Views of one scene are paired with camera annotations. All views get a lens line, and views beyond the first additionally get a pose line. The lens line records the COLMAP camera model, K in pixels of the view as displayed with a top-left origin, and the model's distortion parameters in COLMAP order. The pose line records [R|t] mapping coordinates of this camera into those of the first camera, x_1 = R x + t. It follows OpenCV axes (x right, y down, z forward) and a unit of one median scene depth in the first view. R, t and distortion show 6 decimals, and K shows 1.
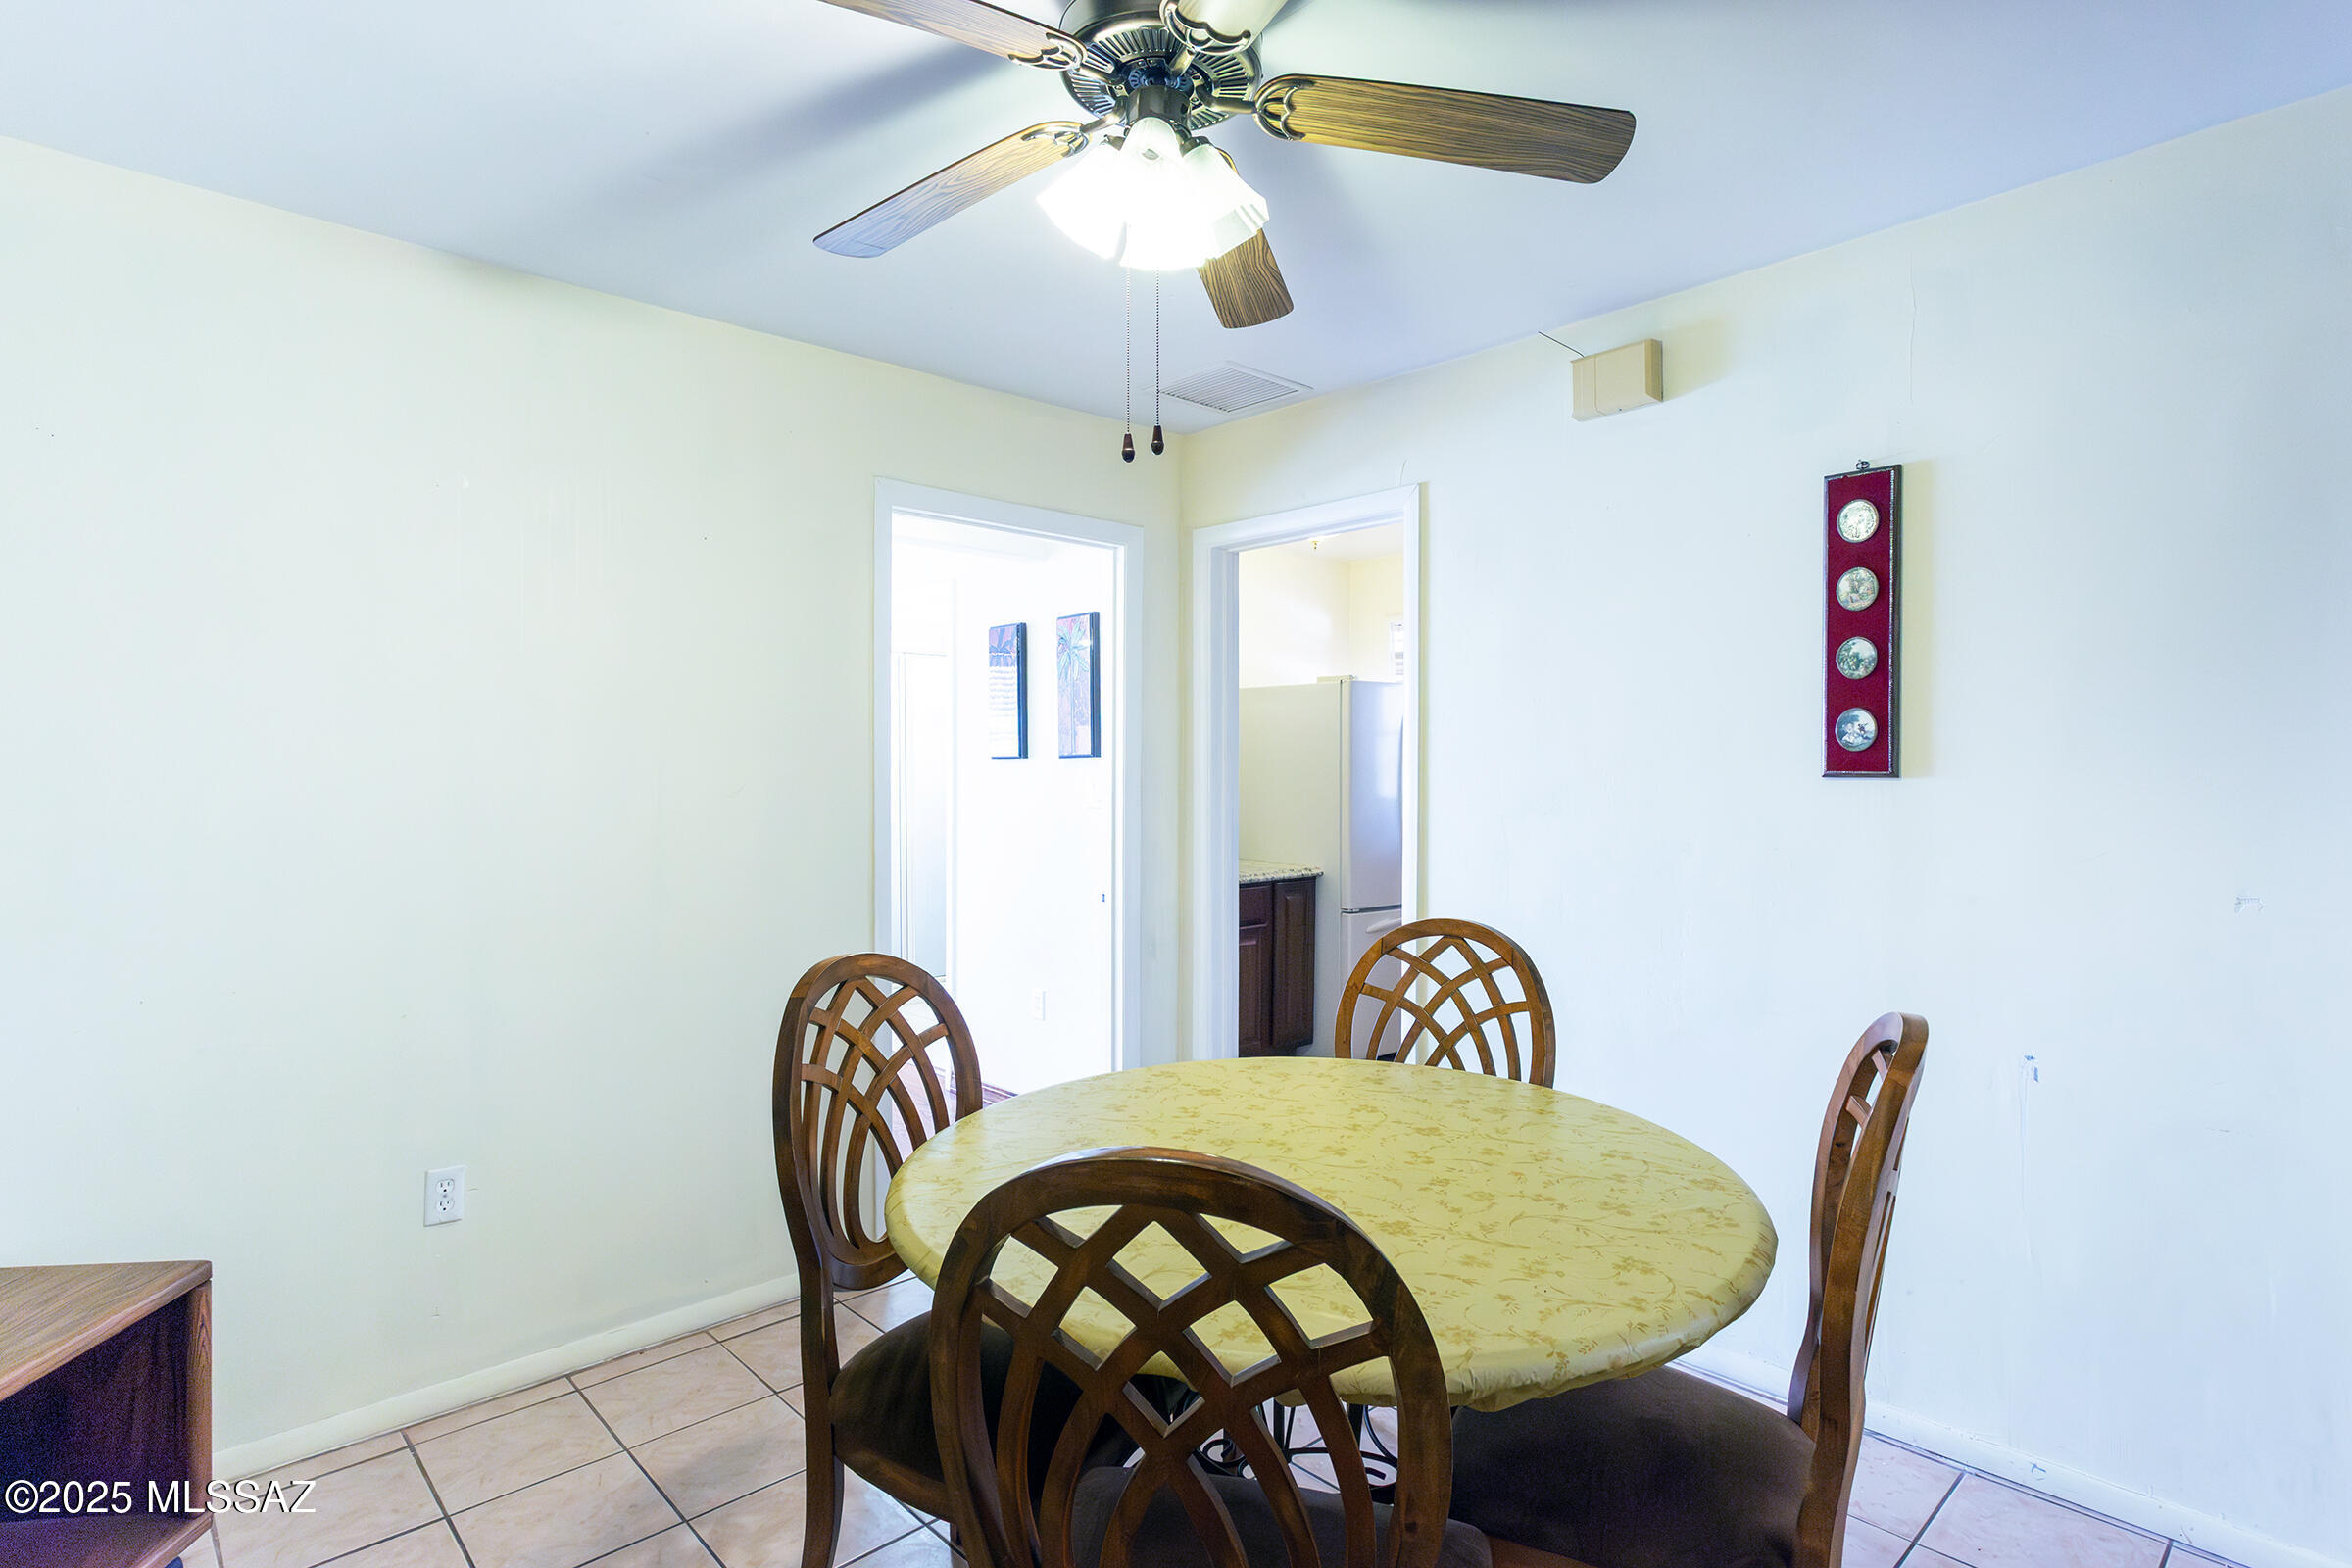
lens RADIAL K [[1183.1, 0, 1215.8], [0, 1183.1, 769.5], [0, 0, 1]] dist [0.000302, 0.000317]
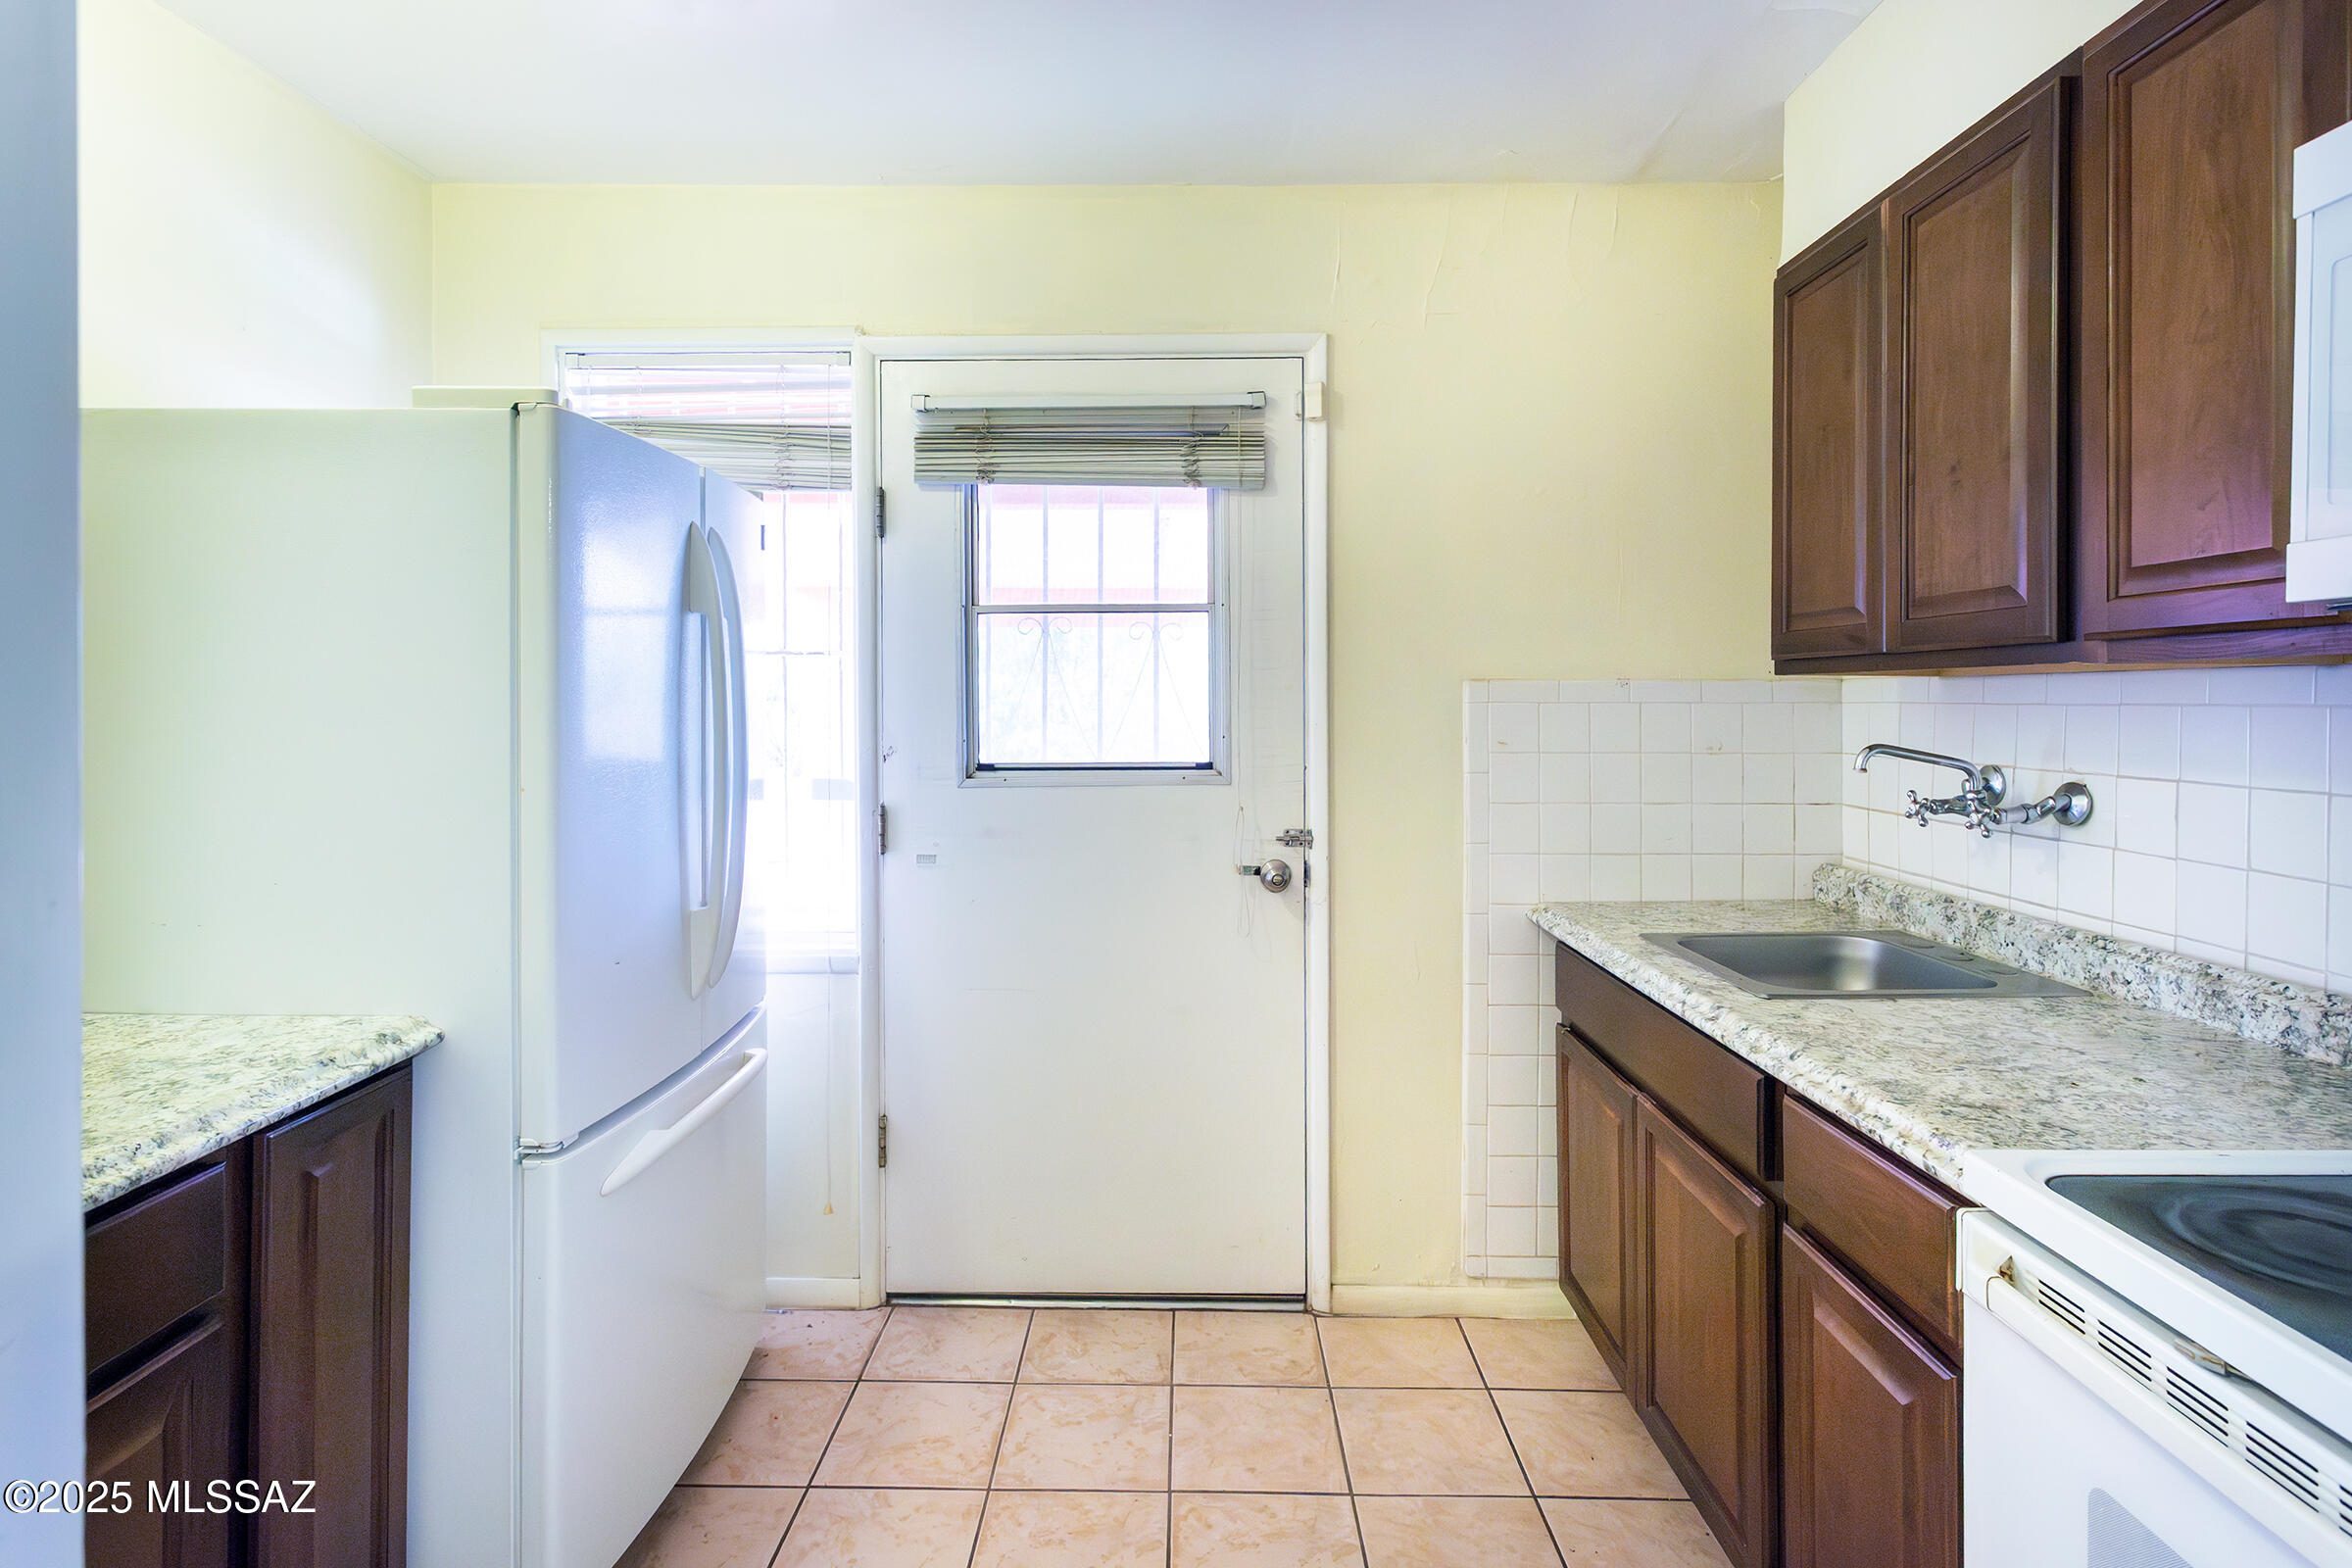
lens RADIAL K [[1167.9, 0, 1166.0], [0, 1167.9, 707.6], [0, 0, 1]] dist [-0.002049, -0.000486]
pose [[0.711763, -0.007753, 0.702377, 0.028928], [0.002774, 0.999962, 0.008226, 0.003245], [-0.702414, -0.003907, 0.711758, 1.425736]]
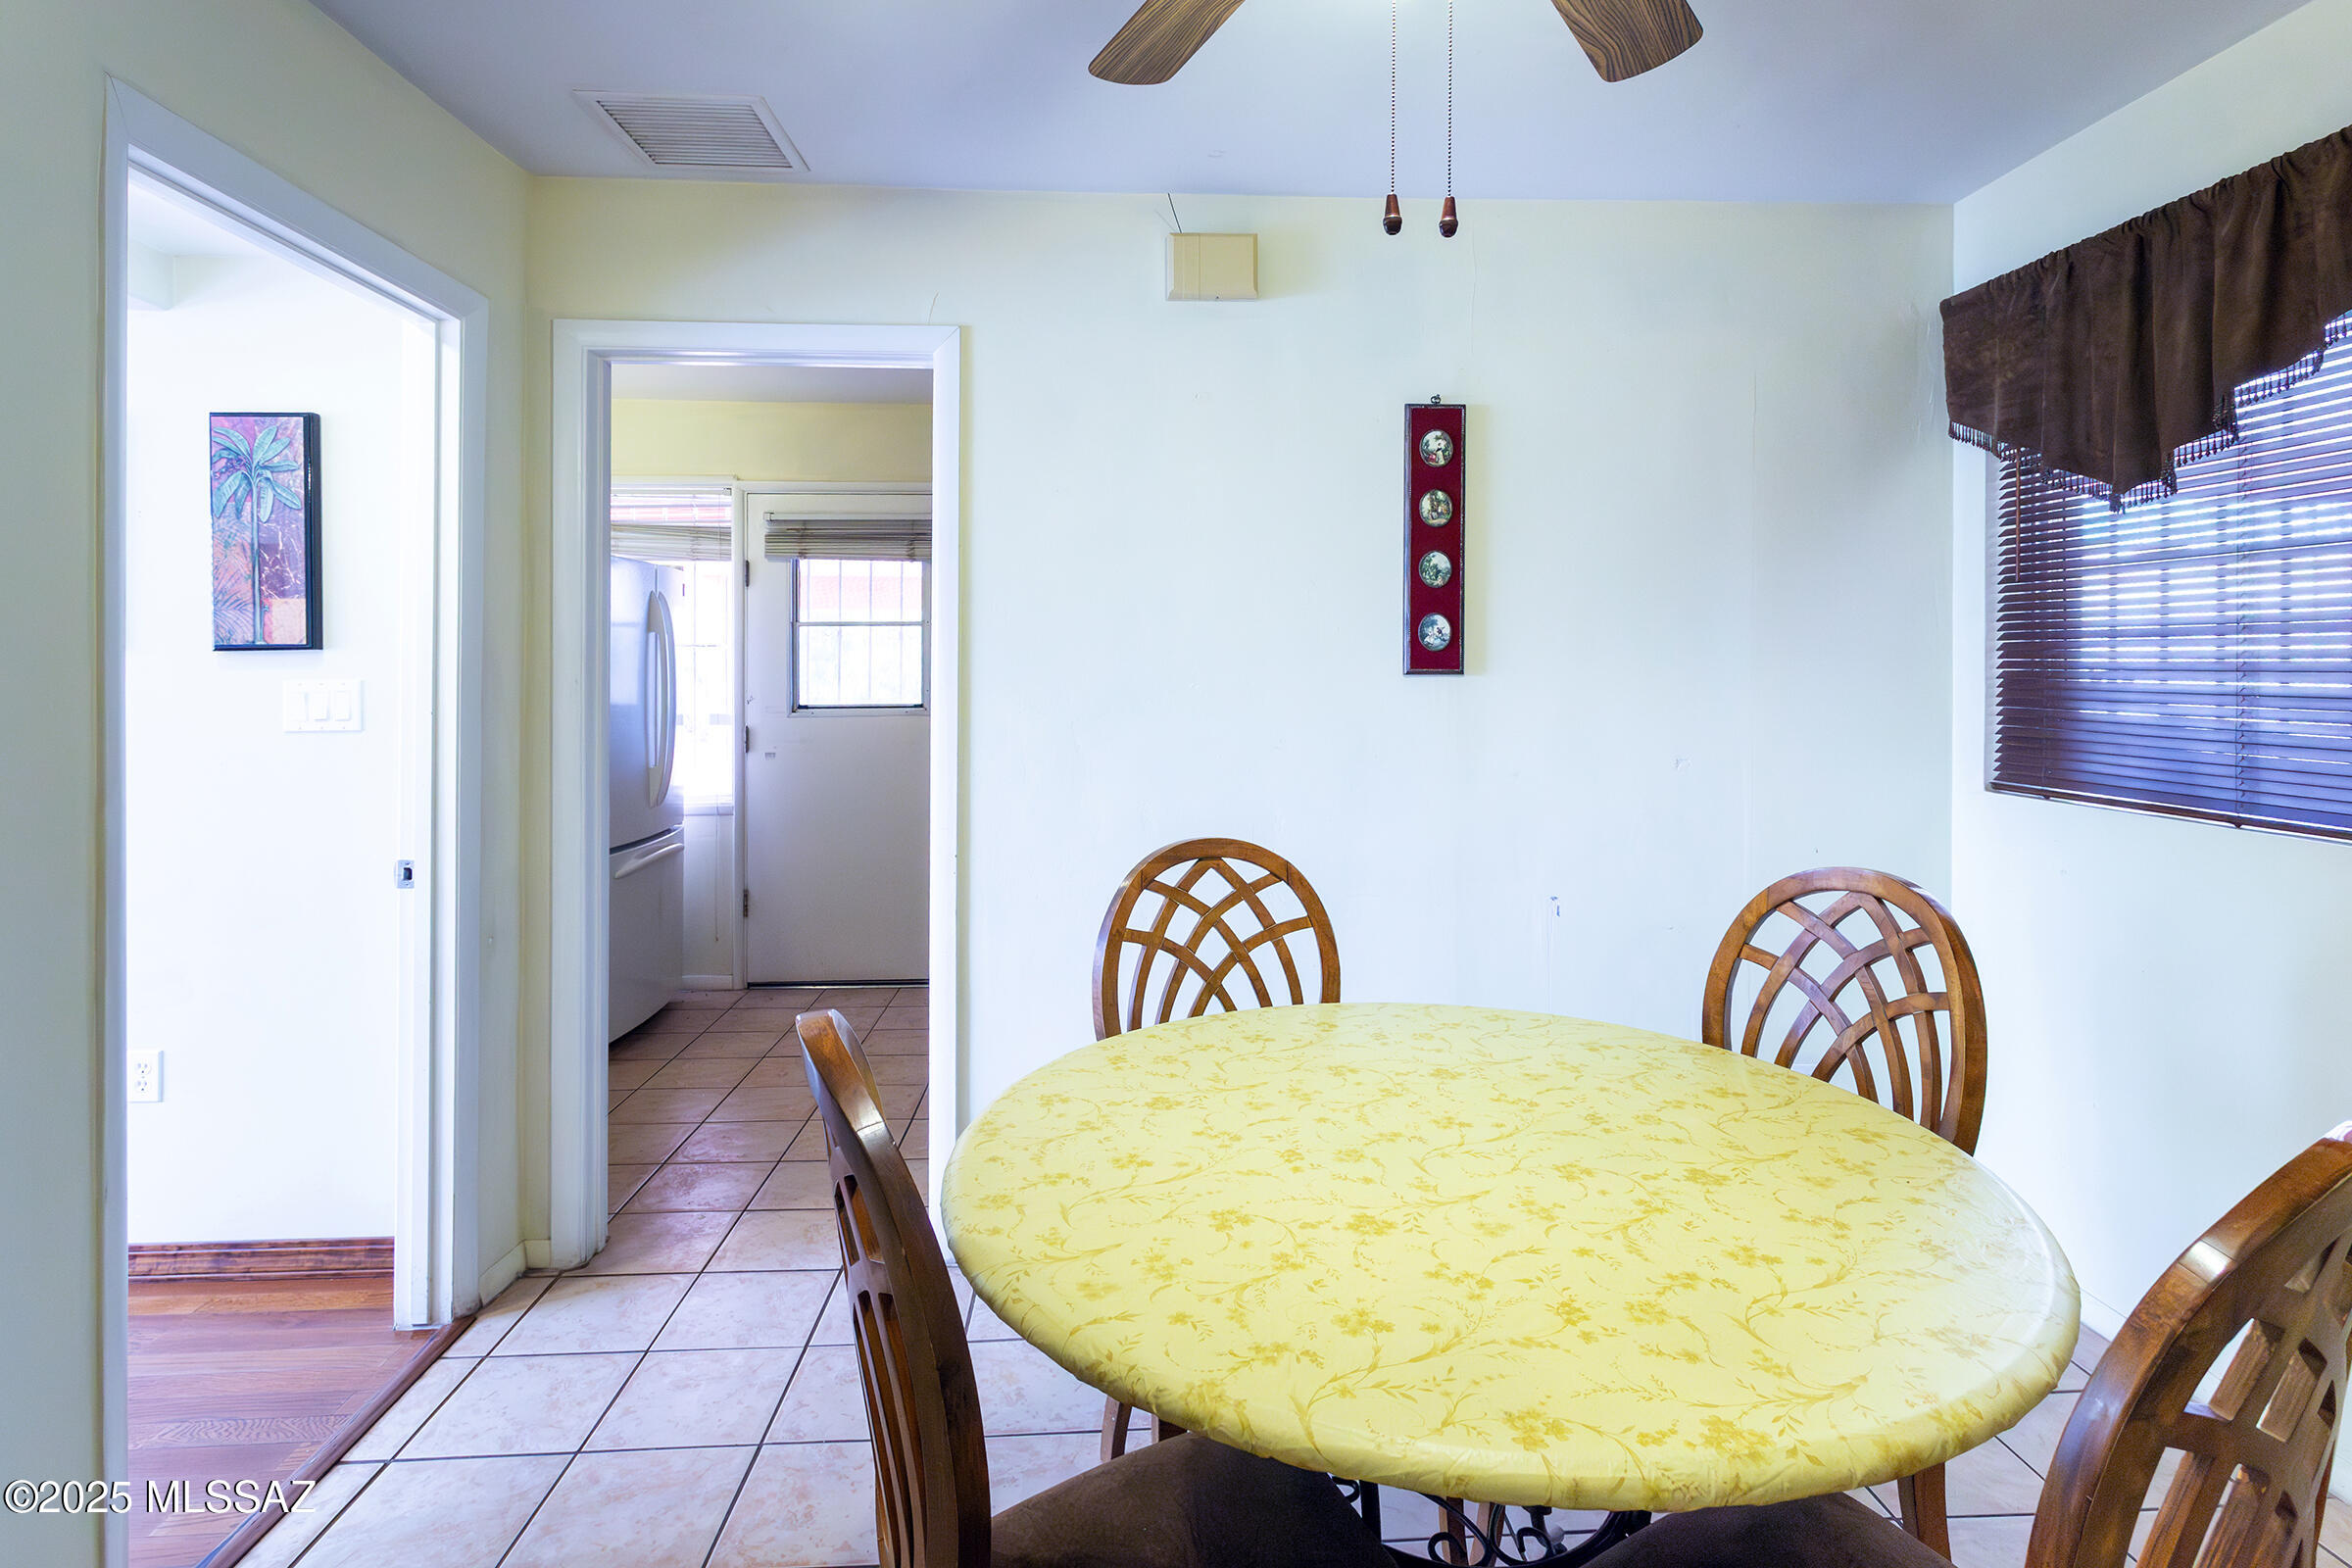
lens RADIAL K [[1203.3, 0, 1195.7], [0, 1203.3, 664.4], [0, 0, 1]] dist [-0.001074, -0.000119]
pose [[0.652485, 0.001837, 0.757800, -0.477119], [0.001890, 0.999990, -0.004051, 0.001333], [-0.757800, 0.004076, 0.652475, 0.421297]]
